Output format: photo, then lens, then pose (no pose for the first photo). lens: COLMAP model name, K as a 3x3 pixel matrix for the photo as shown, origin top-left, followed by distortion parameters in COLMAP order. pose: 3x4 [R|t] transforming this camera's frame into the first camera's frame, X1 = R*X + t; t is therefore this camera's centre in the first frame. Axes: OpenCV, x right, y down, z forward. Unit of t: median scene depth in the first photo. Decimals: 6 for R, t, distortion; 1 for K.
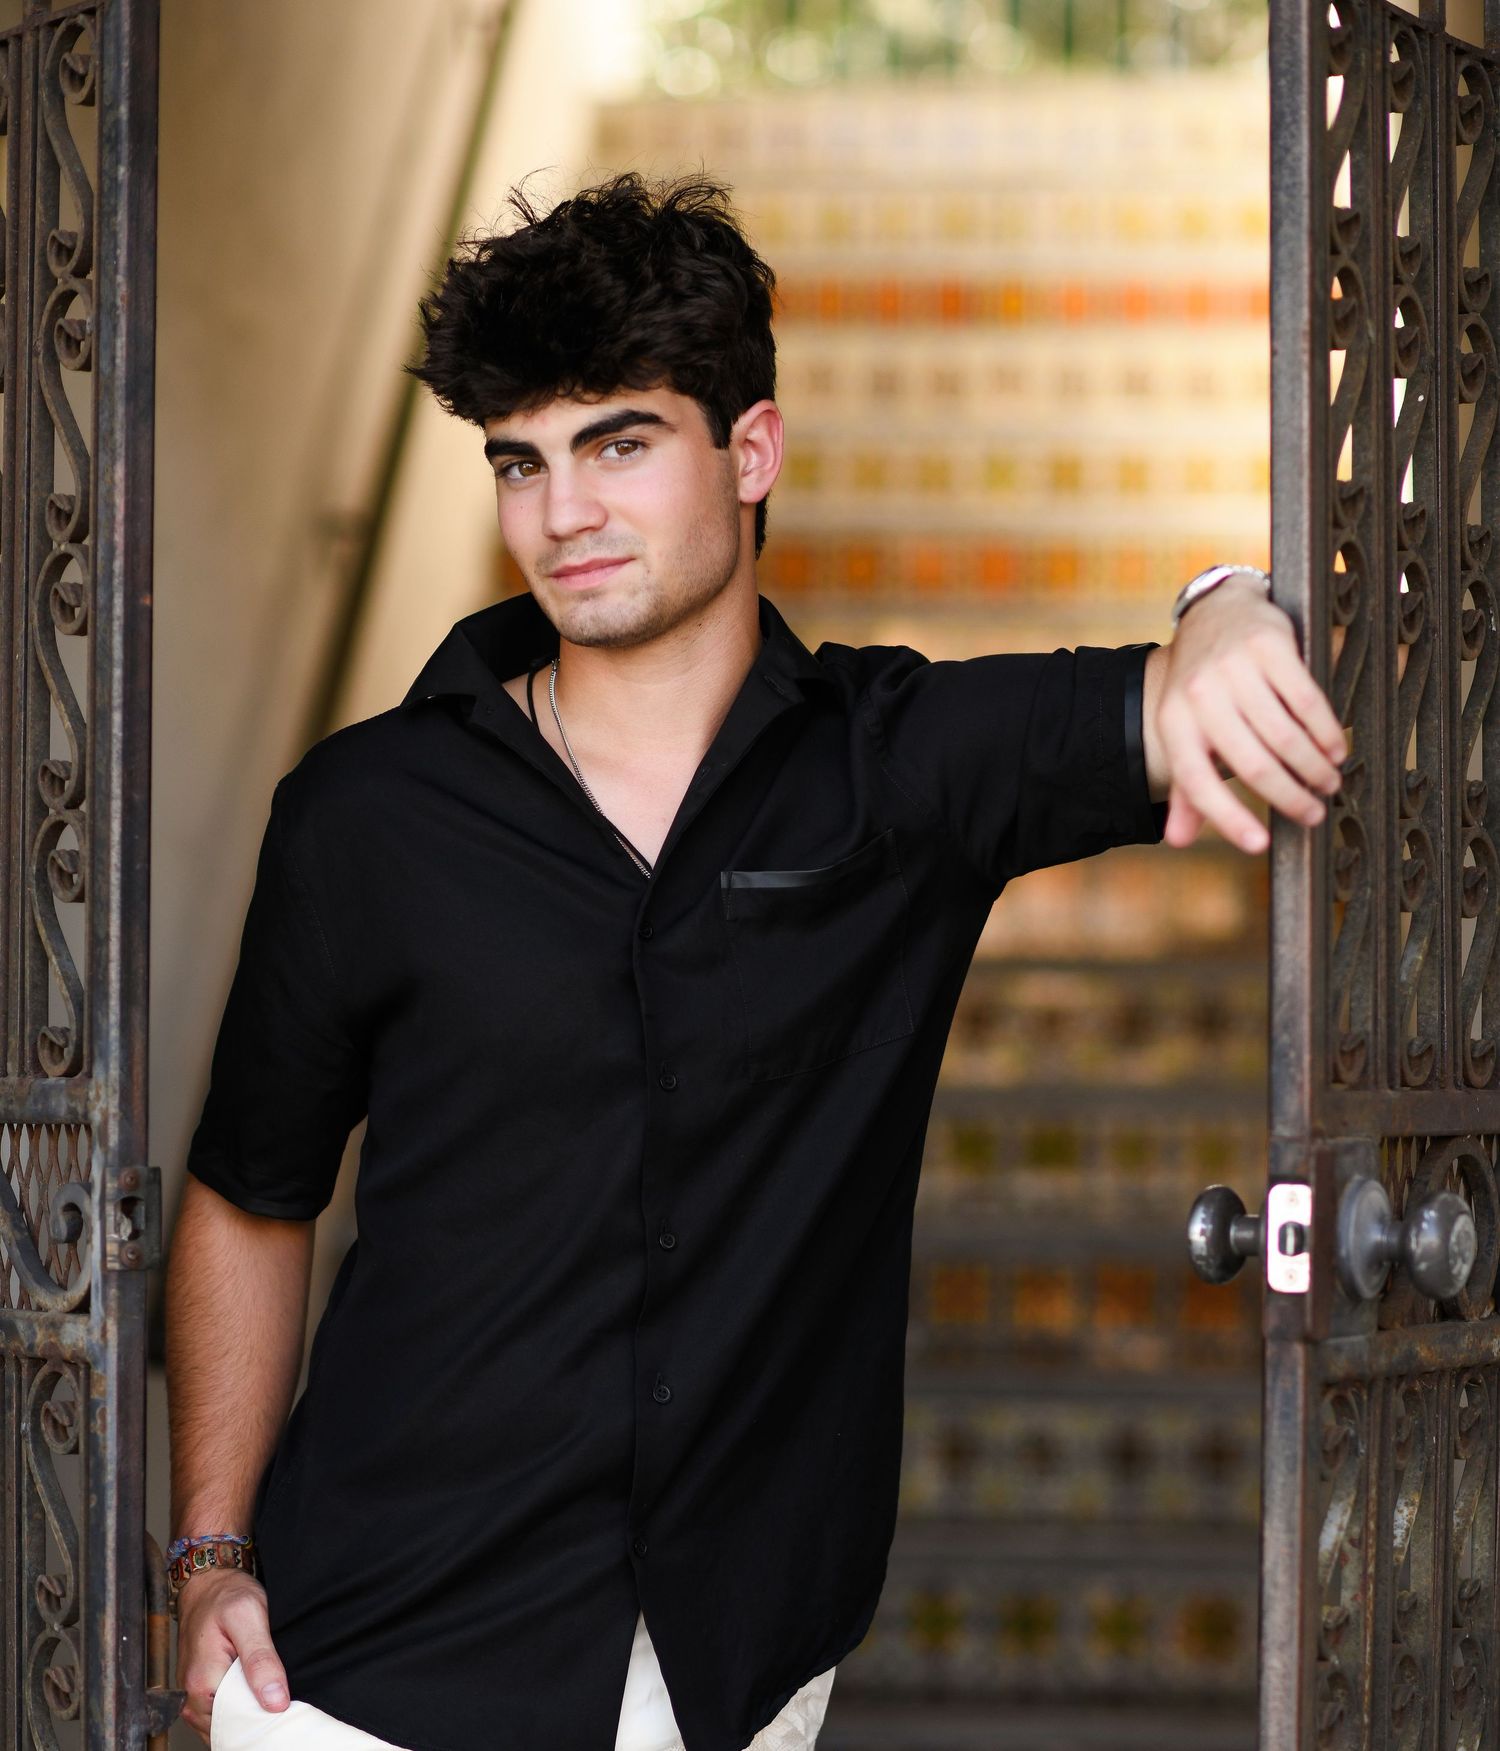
lens RADIAL K [[4690.2, 0, 722.6], [0, 4690.2, 995.9], [0, 0, 1]] dist [-0.187125, 0.000000]
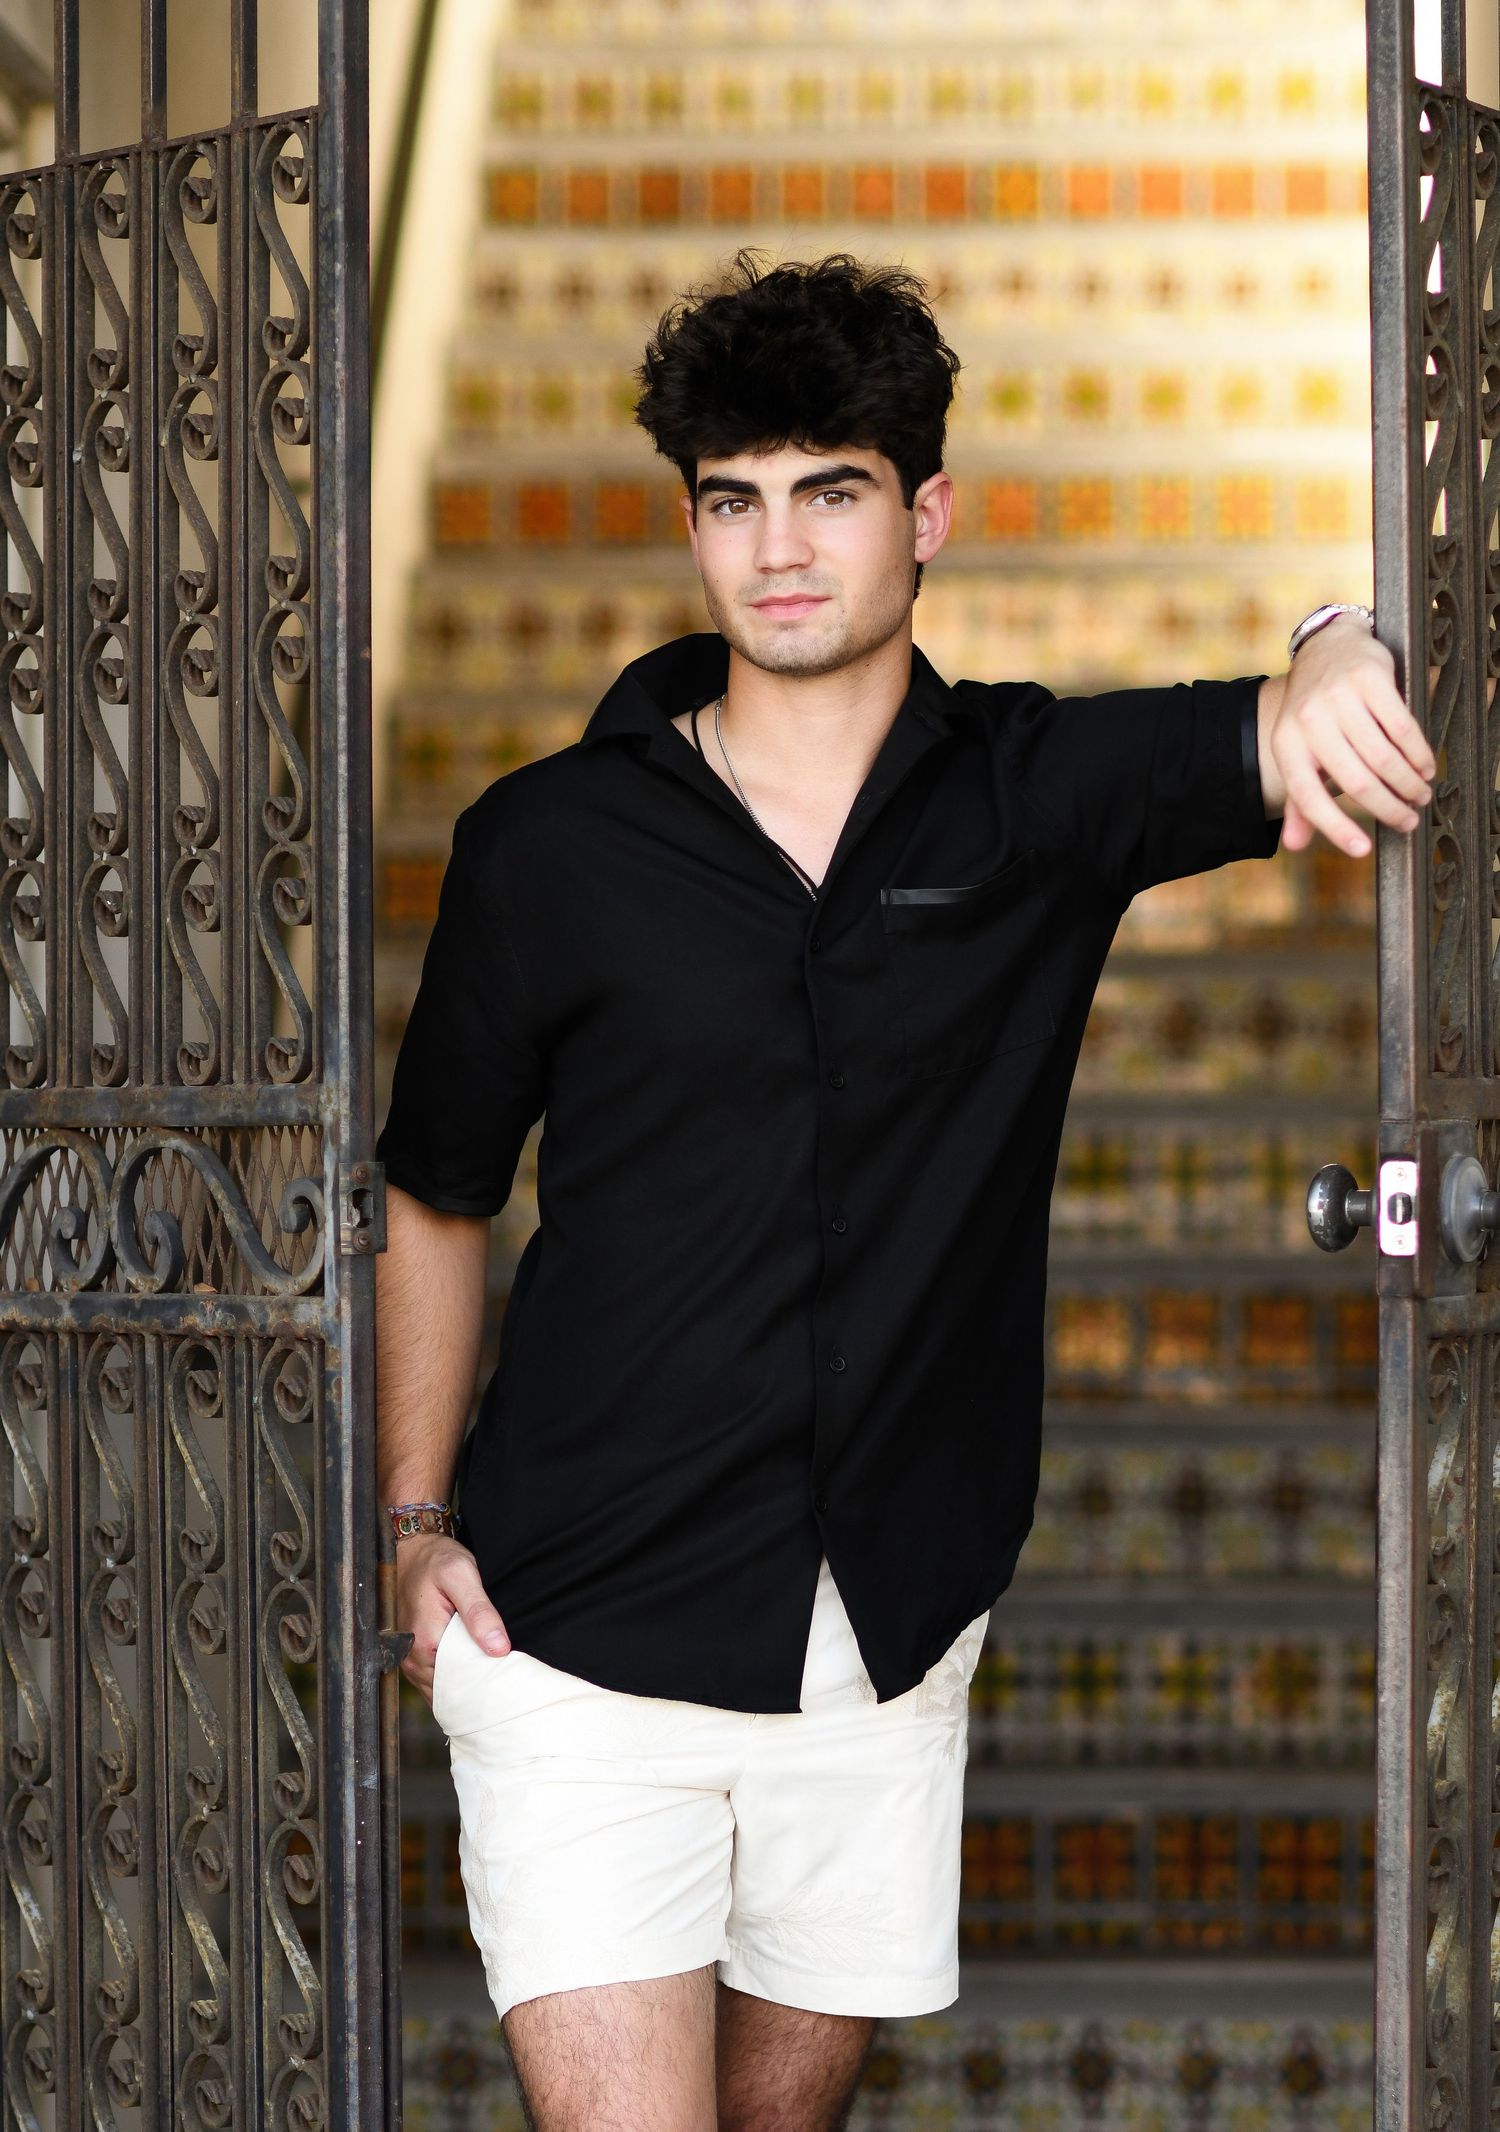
lens RADIAL K [[5613.3, 0, 748.4], [0, 5613.3, 1066.5], [0, 0, 1]] dist [-0.195997, 0.000000]
pose [[0.999855, -0.012853, 0.011145, -0.047535], [0.012763, 0.999885, 0.008150, 0.003965], [-0.011249, -0.008007, 0.999905, -0.331348]]
